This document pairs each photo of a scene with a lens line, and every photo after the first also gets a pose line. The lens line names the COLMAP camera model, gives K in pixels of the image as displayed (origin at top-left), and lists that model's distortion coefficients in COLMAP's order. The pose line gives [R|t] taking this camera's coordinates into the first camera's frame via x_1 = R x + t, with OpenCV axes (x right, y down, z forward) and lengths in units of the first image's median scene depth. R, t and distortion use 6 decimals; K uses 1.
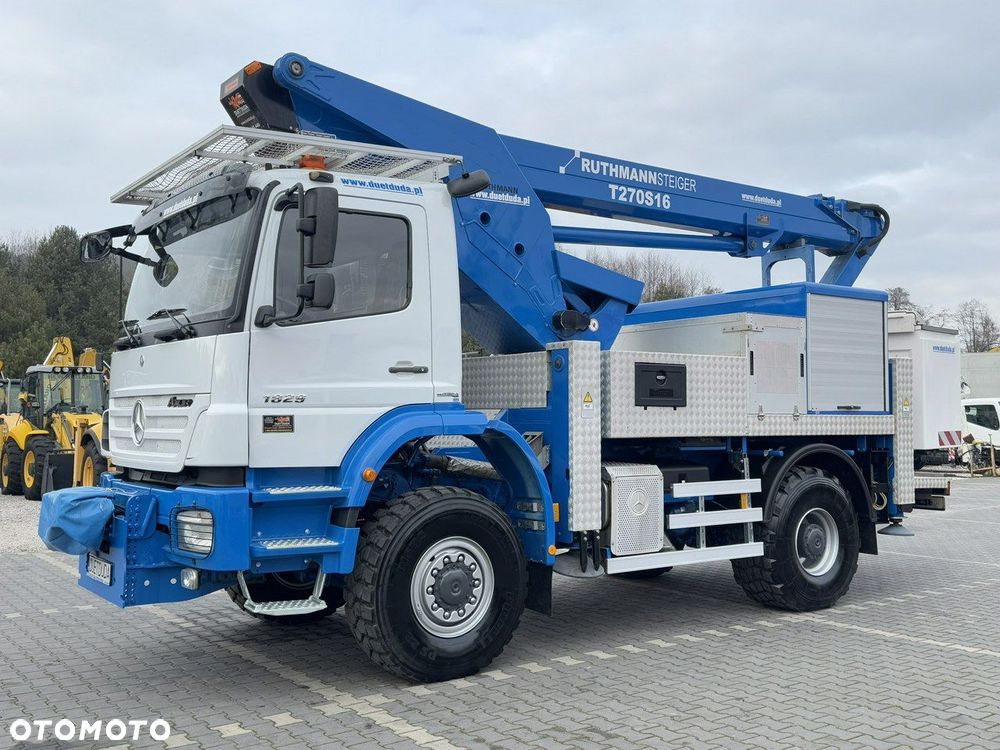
lens RADIAL K [[997.2, 0, 500.0], [0, 997.2, 375.0], [0, 0, 1]] dist [0.211187, -0.412977]
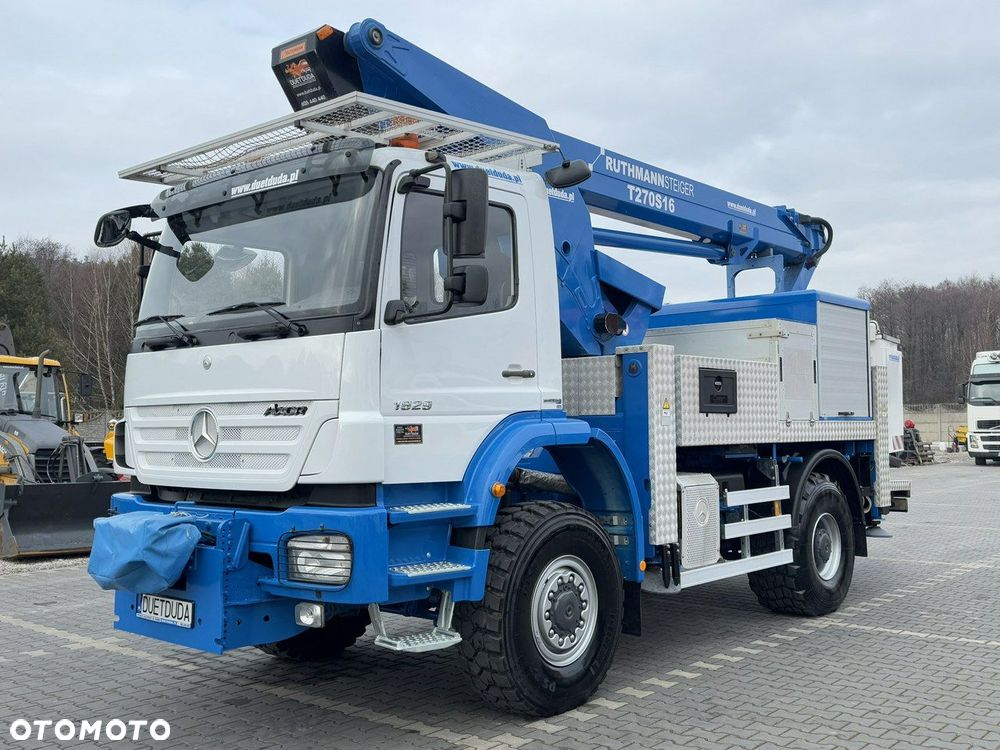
lens RADIAL K [[997.2, 0, 500.0], [0, 997.2, 375.0], [0, 0, 1]] dist [0.211187, -0.412977]
pose [[0.974588, 0.002997, 0.223985, -0.282297], [-0.000870, 0.999954, -0.009593, 0.004208], [-0.224004, 0.009155, 0.974545, 0.103596]]
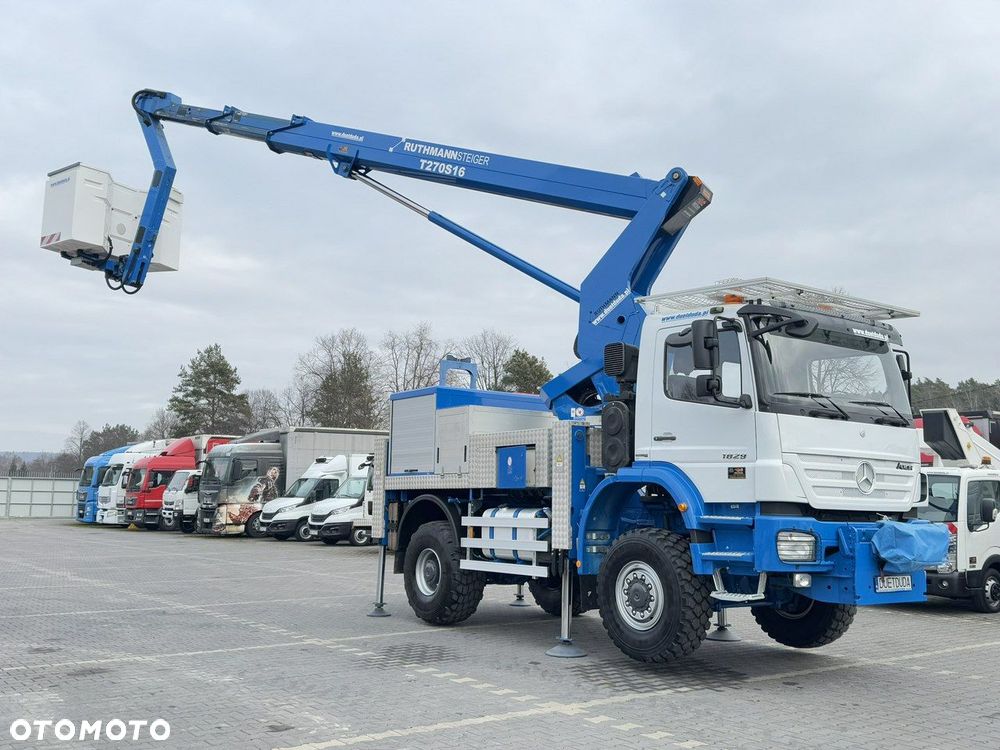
lens RADIAL K [[997.2, 0, 500.0], [0, 997.2, 375.0], [0, 0, 1]] dist [0.211187, -0.412977]
pose [[-0.018216, 0.133227, 0.990918, -1.625273], [-0.053954, 0.989508, -0.134029, 0.113398], [-0.998377, -0.055906, -0.010837, 1.416804]]
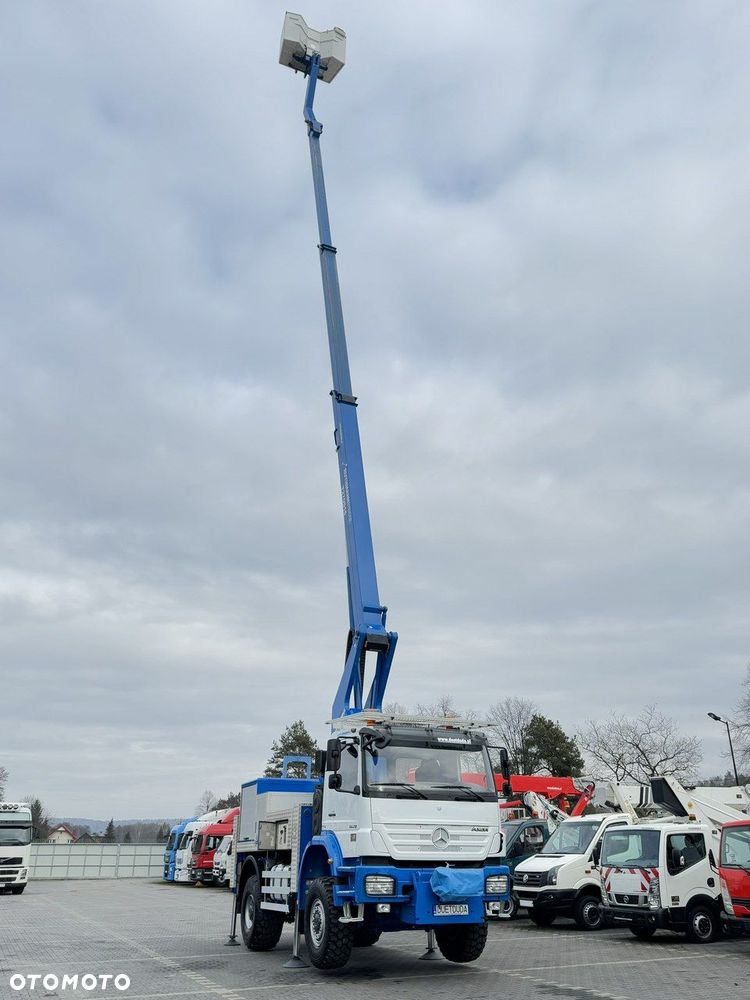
lens RADIAL K [[864.2, 0, 375.0], [0, 864.2, 500.0], [0, 0, 1]] dist [0.116620, -0.188197]
pose [[0.212103, 0.376307, 0.901890, -2.222896], [-0.036687, 0.925304, -0.377448, 0.085517], [-0.976558, 0.046970, 0.210065, 0.654196]]
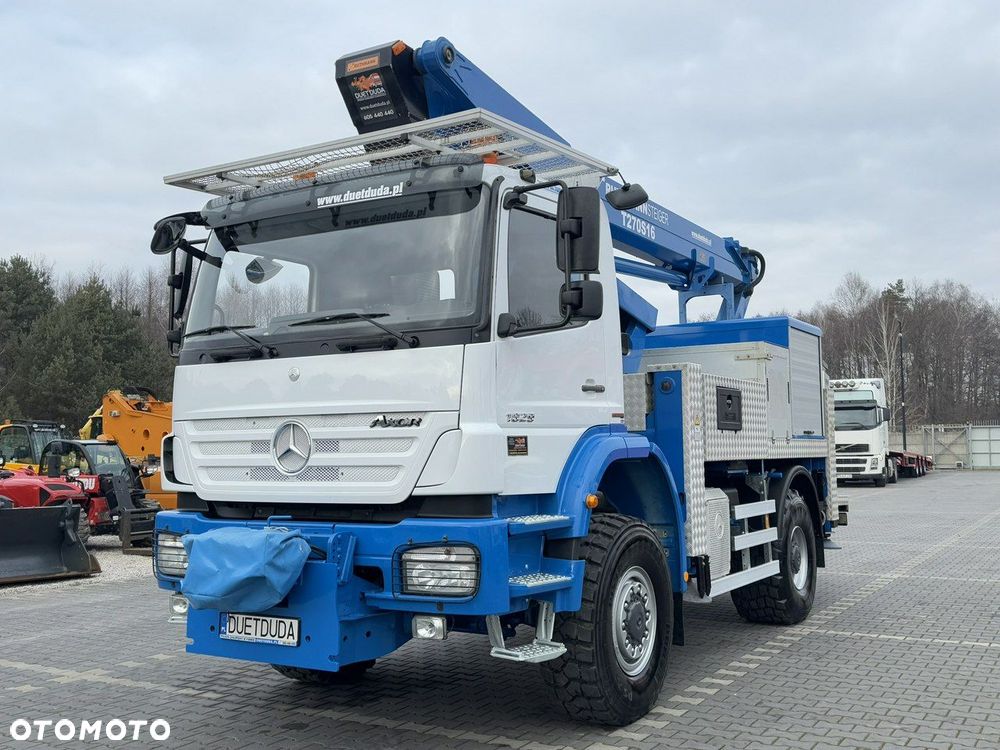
lens RADIAL K [[997.2, 0, 500.0], [0, 997.2, 375.0], [0, 0, 1]] dist [0.211187, -0.412977]
pose [[0.922456, 0.018929, 0.385637, -0.481786], [-0.004978, 0.999298, -0.037142, 0.015612], [-0.386070, 0.032342, 0.921903, 0.154317]]
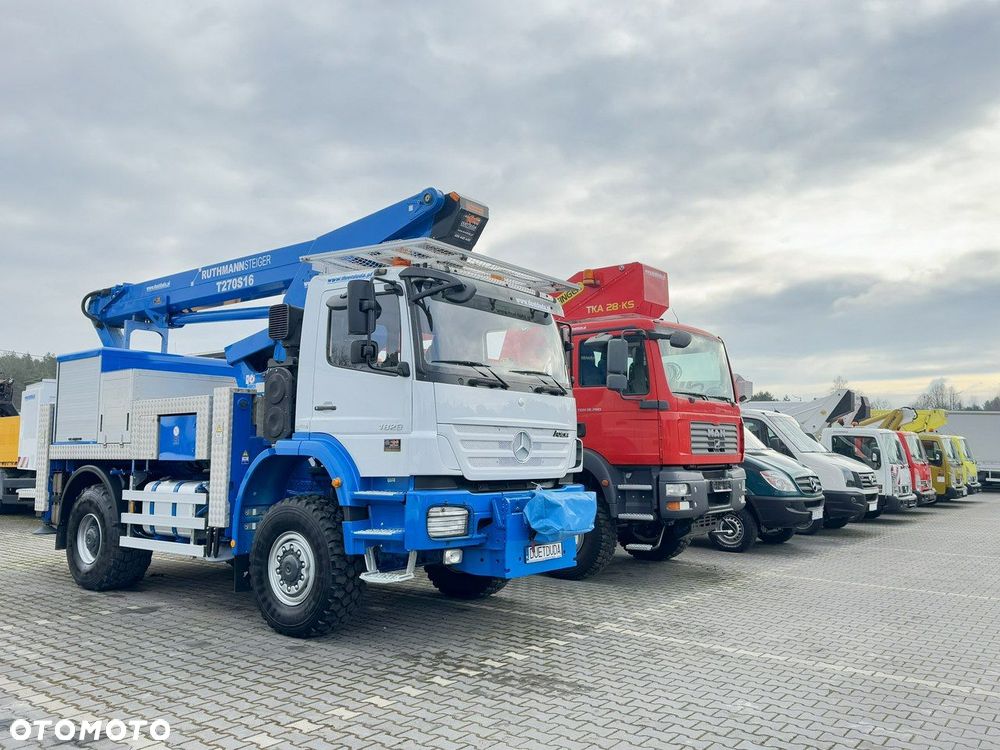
lens RADIAL K [[817.0, 0, 510.8], [0, 817.0, 372.1], [0, 0, 1]] dist [0.156578, -0.357774]
pose [[-0.283626, 0.098571, 0.953855, -1.333648], [-0.037154, 0.992826, -0.113646, 0.068700], [-0.958215, -0.067672, -0.277929, 1.242353]]
